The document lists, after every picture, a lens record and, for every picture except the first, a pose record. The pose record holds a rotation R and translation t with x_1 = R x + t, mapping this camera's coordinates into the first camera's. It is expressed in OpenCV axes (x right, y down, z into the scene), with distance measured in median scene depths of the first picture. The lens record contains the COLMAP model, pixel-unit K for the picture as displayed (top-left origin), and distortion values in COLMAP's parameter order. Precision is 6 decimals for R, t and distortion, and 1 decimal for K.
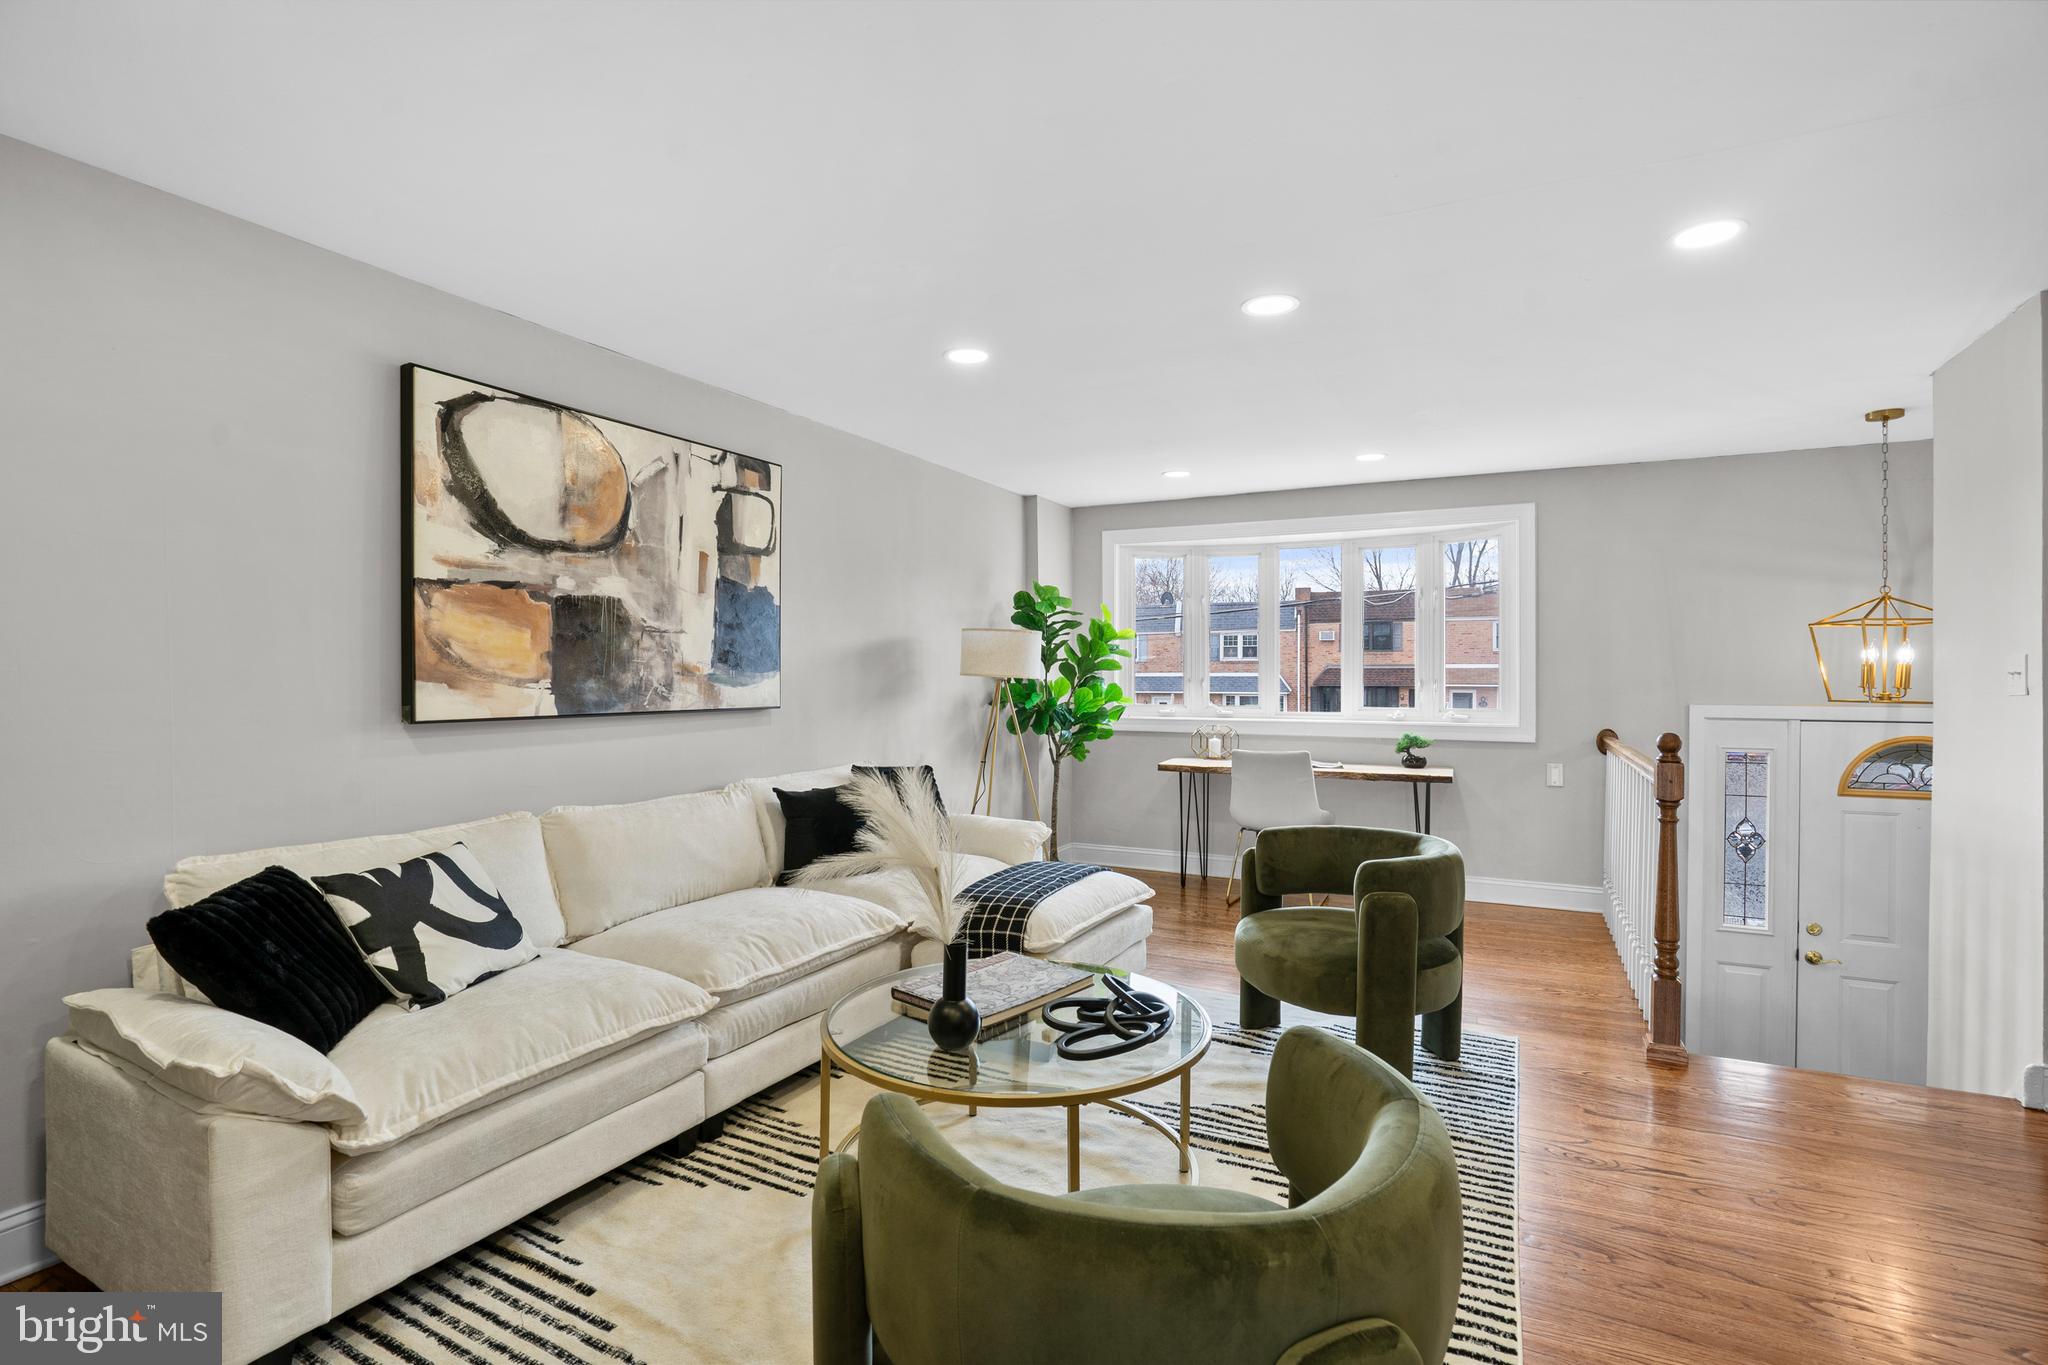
lens RADIAL K [[954.6, 0, 1016.9], [0, 954.6, 685.4], [0, 0, 1]] dist [-0.054558, 0.018812]
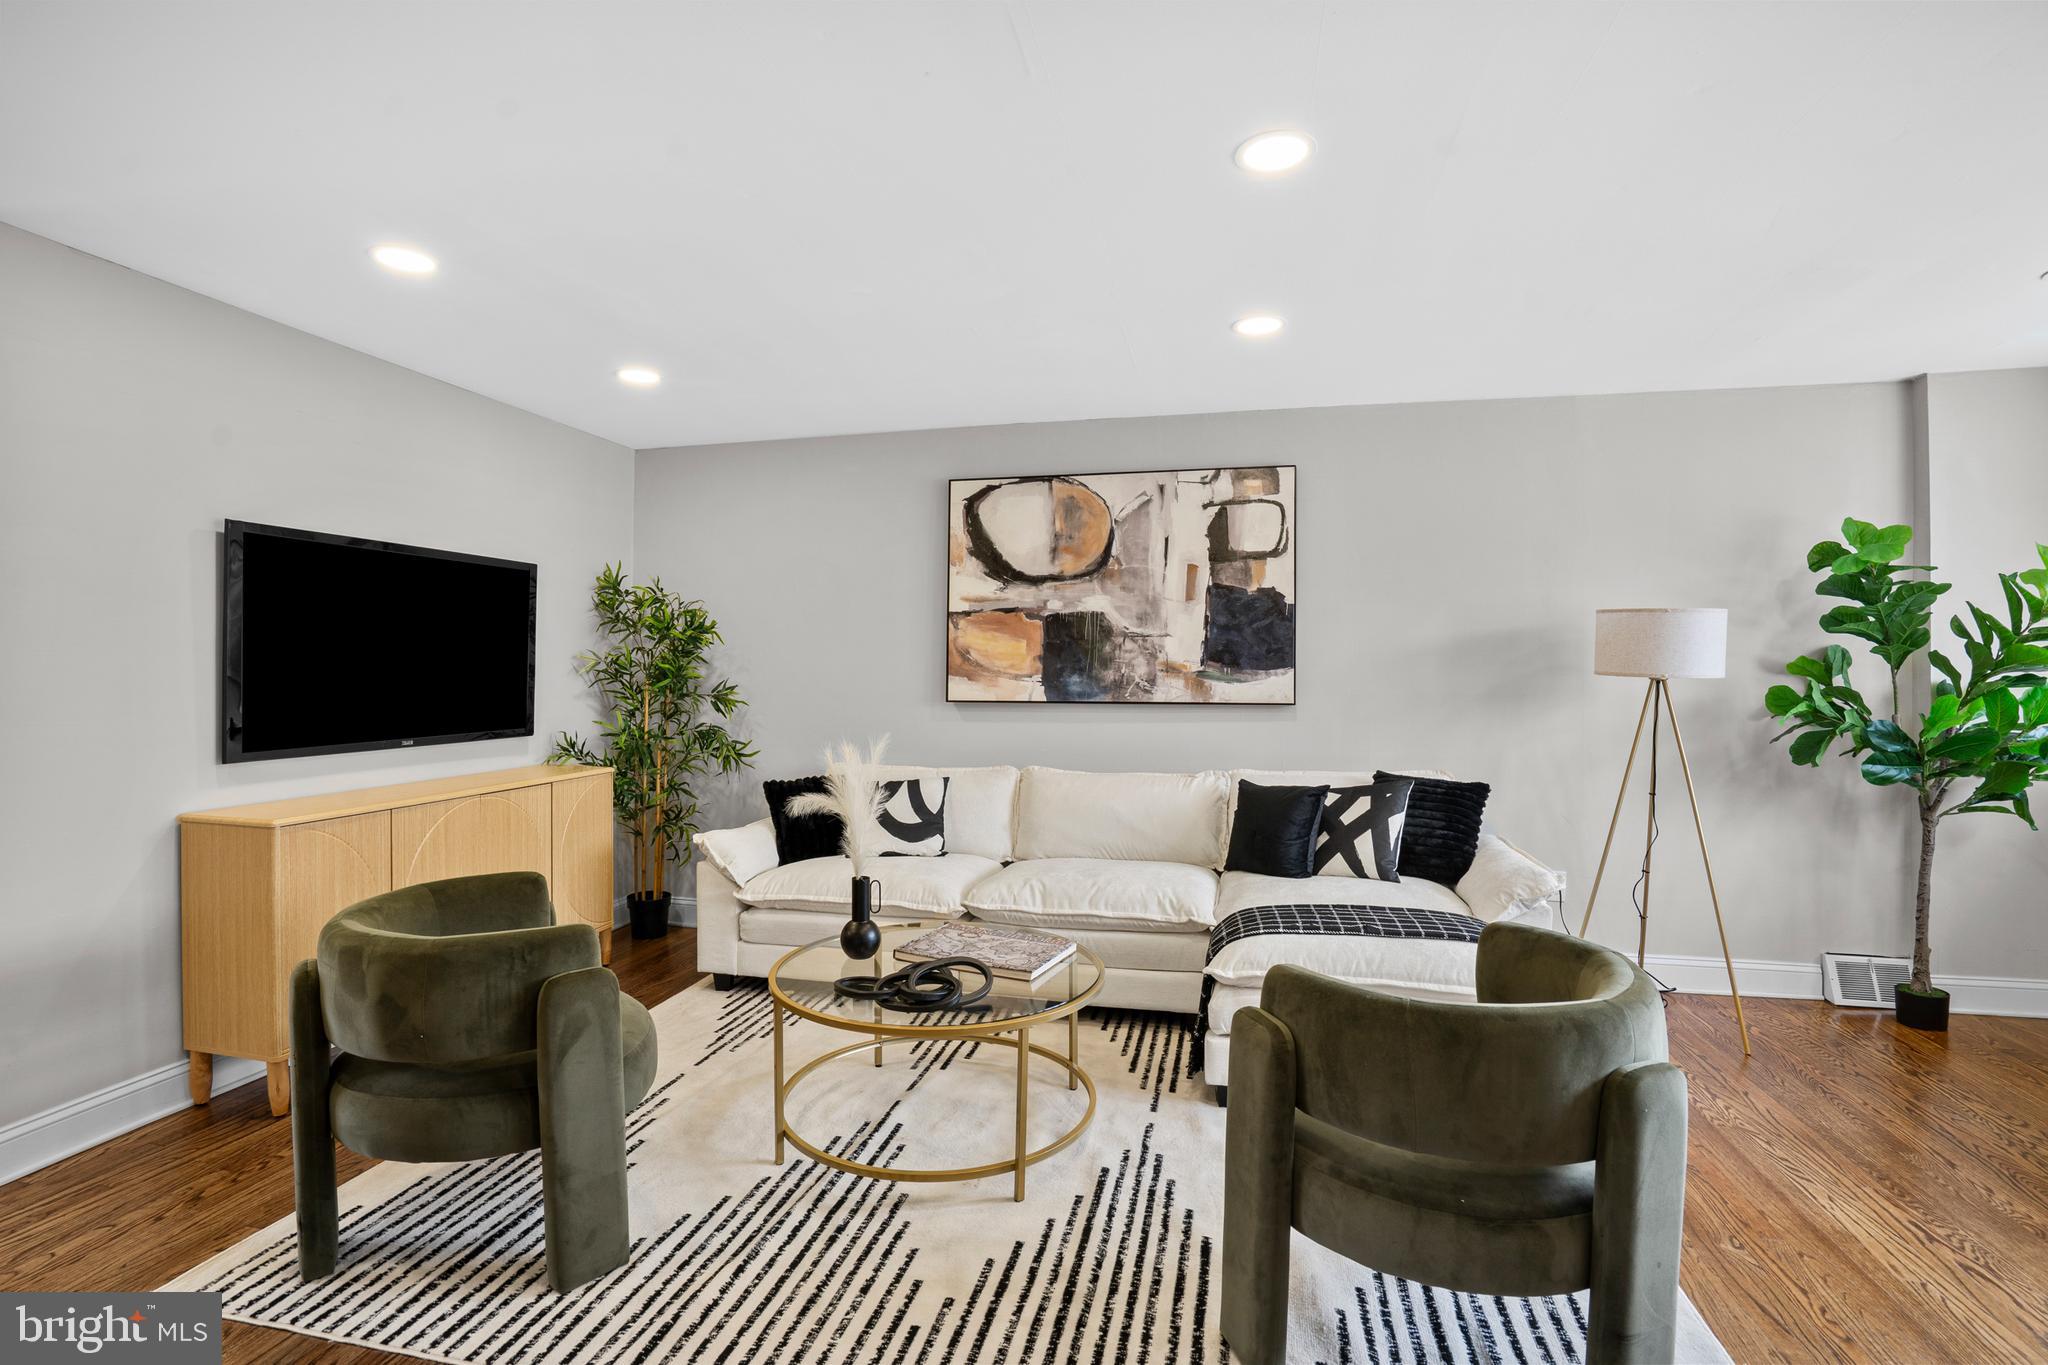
lens RADIAL K [[954.6, 0, 1010.0], [0, 954.6, 684.2], [0, 0, 1]] dist [-0.054558, 0.018812]
pose [[0.263089, 0.010948, -0.964709, 0.775698], [-0.011404, 0.999901, 0.008237, -0.003671], [0.964704, 0.008834, 0.263188, 0.530057]]
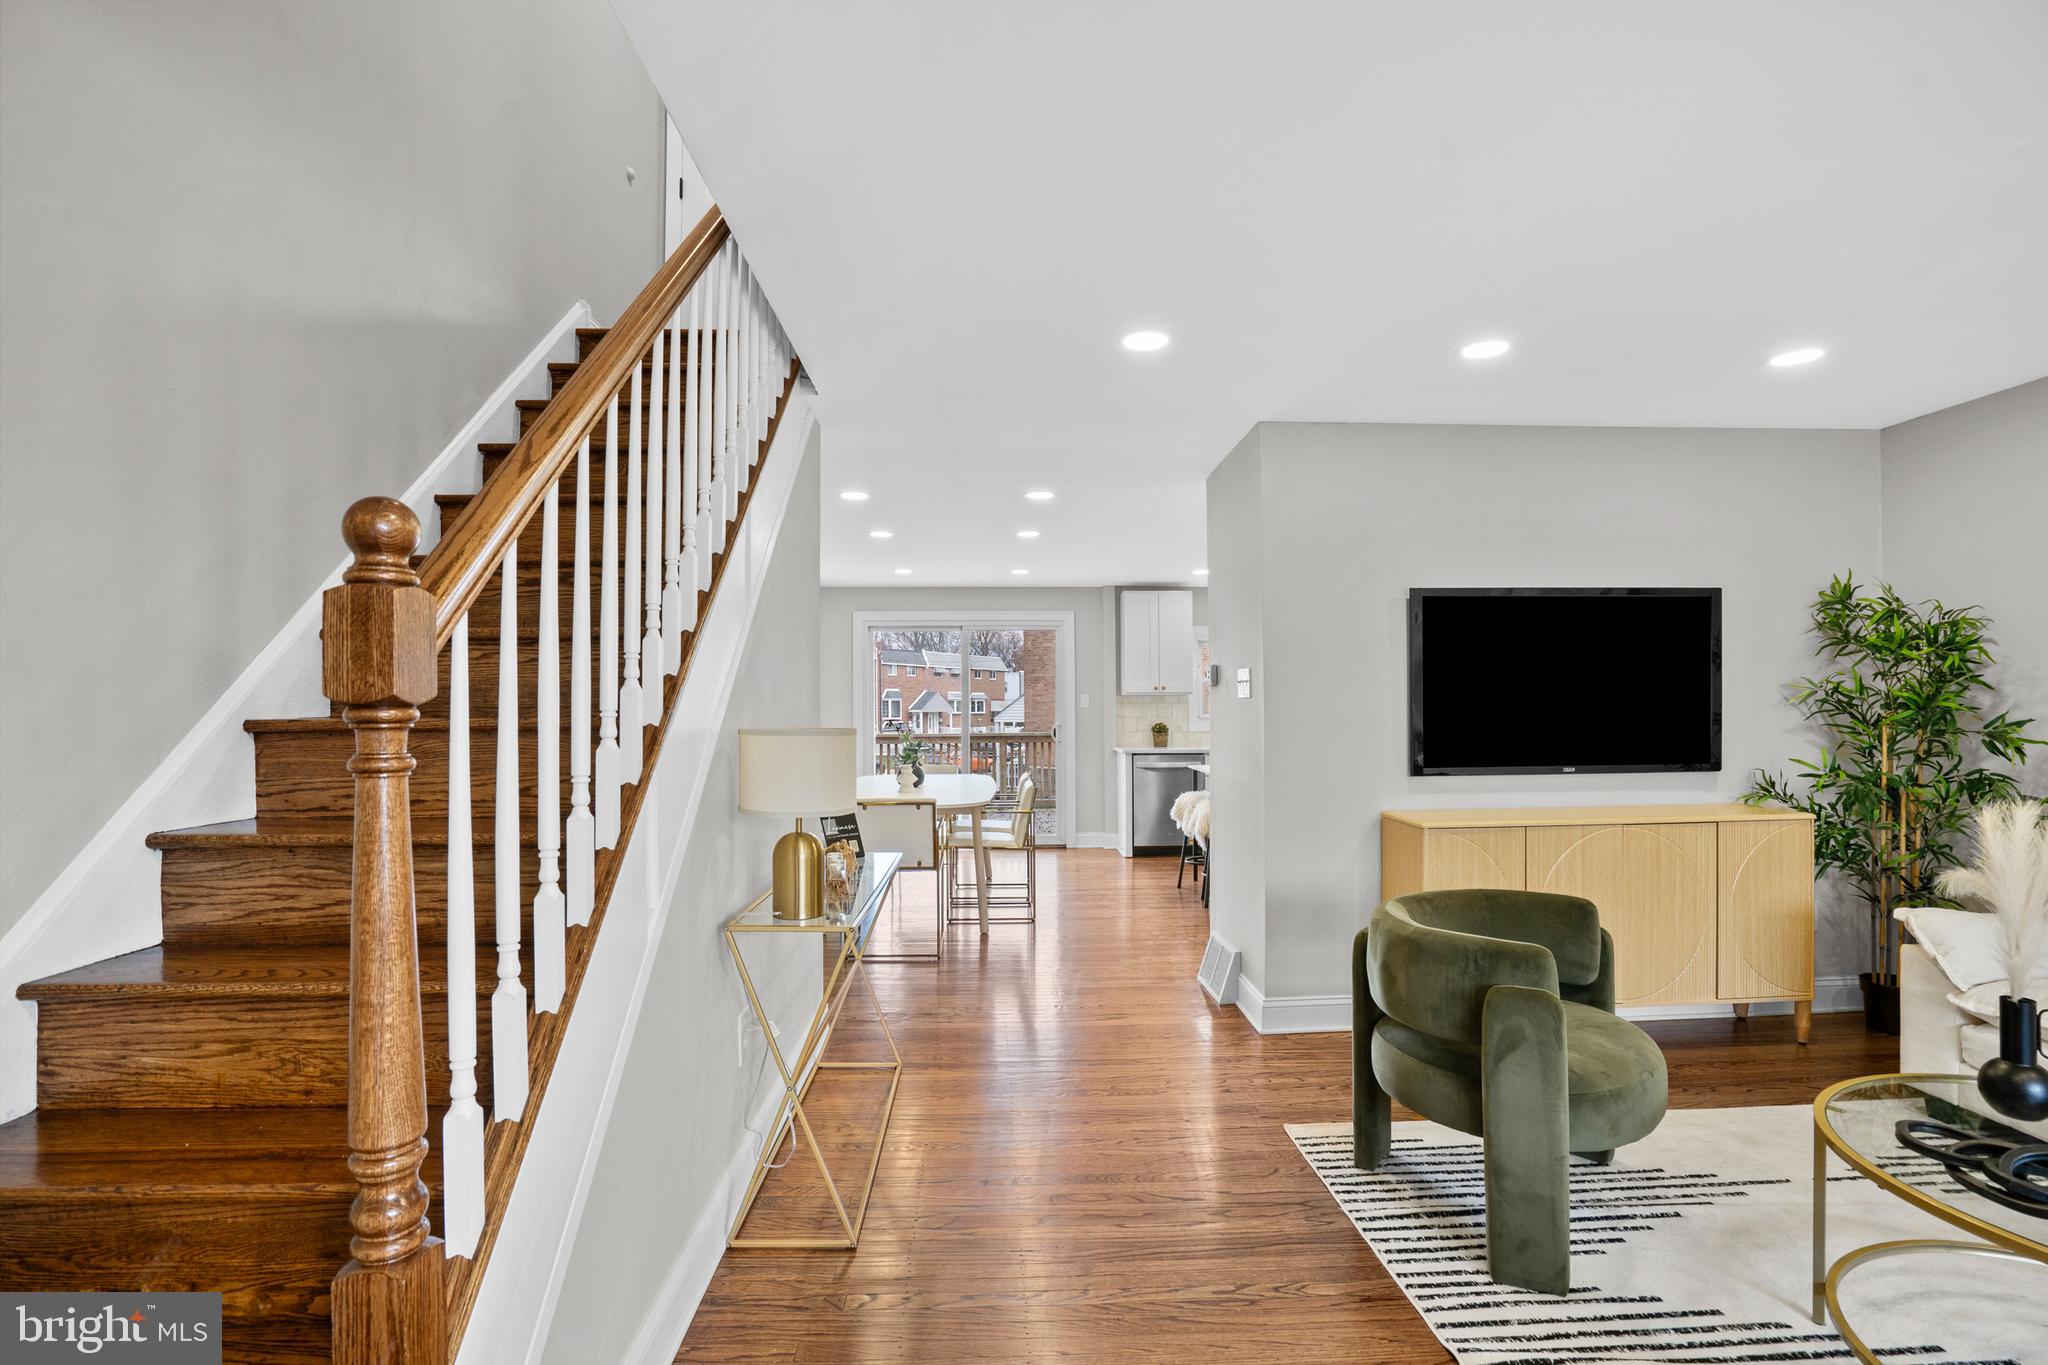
lens RADIAL K [[954.6, 0, 1015.8], [0, 954.6, 702.3], [0, 0, 1]] dist [-0.054558, 0.018812]
pose [[-0.870702, 0.001845, -0.491807, 0.694563], [0.001089, 0.999998, 0.001823, -0.008598], [0.491810, 0.001052, -0.870702, 1.060353]]
